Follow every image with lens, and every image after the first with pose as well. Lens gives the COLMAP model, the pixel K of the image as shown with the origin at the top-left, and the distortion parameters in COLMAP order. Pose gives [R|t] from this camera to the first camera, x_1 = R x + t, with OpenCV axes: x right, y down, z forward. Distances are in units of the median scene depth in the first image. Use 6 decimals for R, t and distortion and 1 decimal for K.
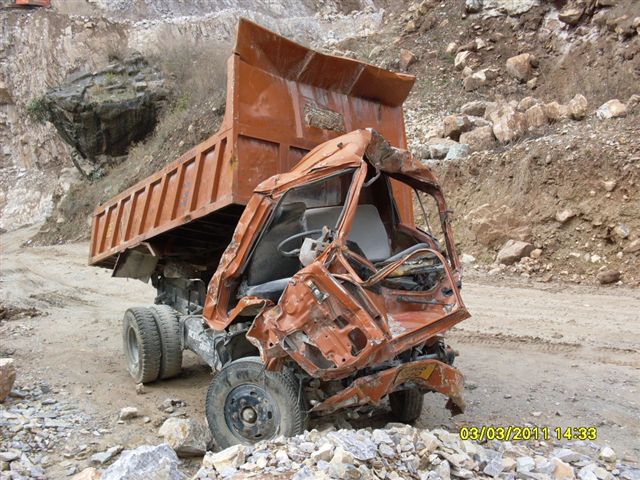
lens RADIAL K [[729.0, 0, 320.0], [0, 729.0, 240.0], [0, 0, 1]] dist [-0.212855, 0.278485]
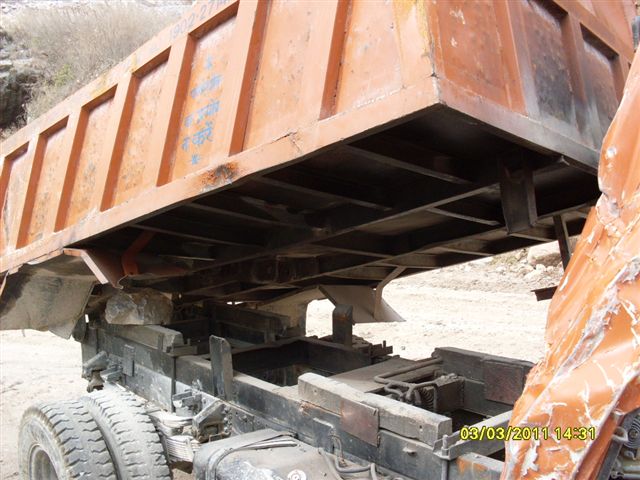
lens RADIAL K [[729.0, 0, 320.0], [0, 729.0, 240.0], [0, 0, 1]] dist [-0.212855, 0.278485]
pose [[0.983881, -0.029533, 0.176369, -0.169337], [0.029968, 0.999551, 0.000196, 0.002256], [-0.176296, 0.005093, 0.984324, 0.555906]]
